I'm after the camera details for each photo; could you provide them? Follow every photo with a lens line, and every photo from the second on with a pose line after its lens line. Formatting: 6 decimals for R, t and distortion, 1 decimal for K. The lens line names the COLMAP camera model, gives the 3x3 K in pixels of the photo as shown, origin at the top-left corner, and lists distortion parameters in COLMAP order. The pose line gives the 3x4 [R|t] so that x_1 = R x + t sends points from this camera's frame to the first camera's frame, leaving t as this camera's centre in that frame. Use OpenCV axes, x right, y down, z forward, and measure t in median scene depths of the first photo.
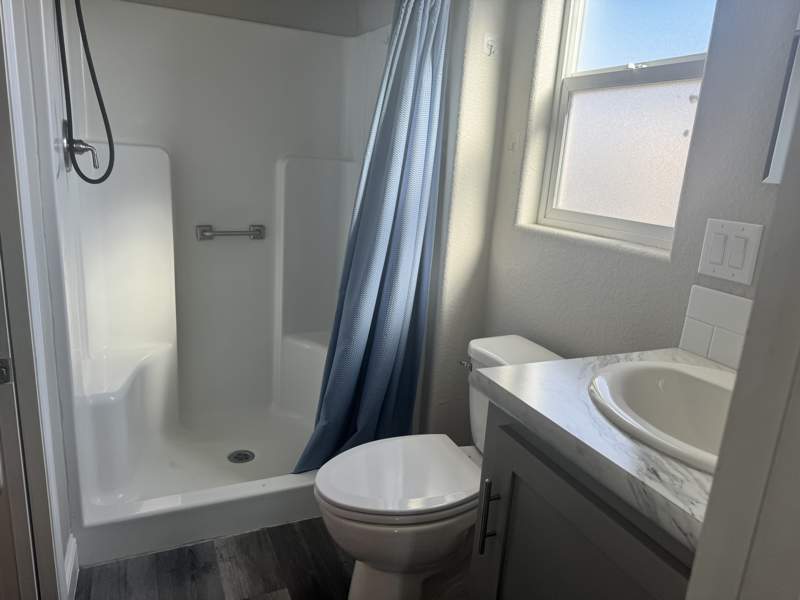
lens RADIAL K [[559.3, 0, 400.0], [0, 559.3, 300.0], [0, 0, 1]] dist [0.054119, -0.149144]
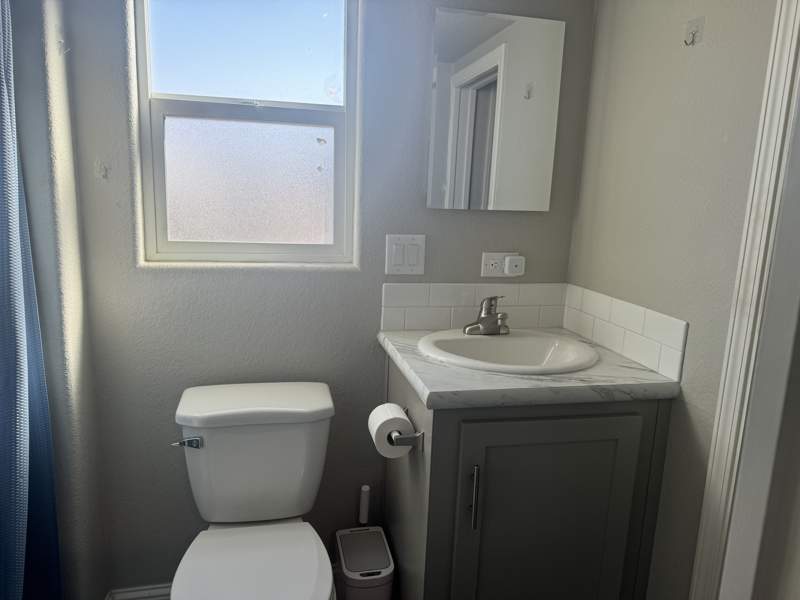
lens RADIAL K [[559.3, 0, 400.0], [0, 559.3, 300.0], [0, 0, 1]] dist [0.054119, -0.149144]
pose [[0.219076, -0.242252, 0.945156, -0.781186], [0.214015, 0.957028, 0.195689, -0.249860], [-0.951947, 0.159407, 0.261507, 0.613139]]
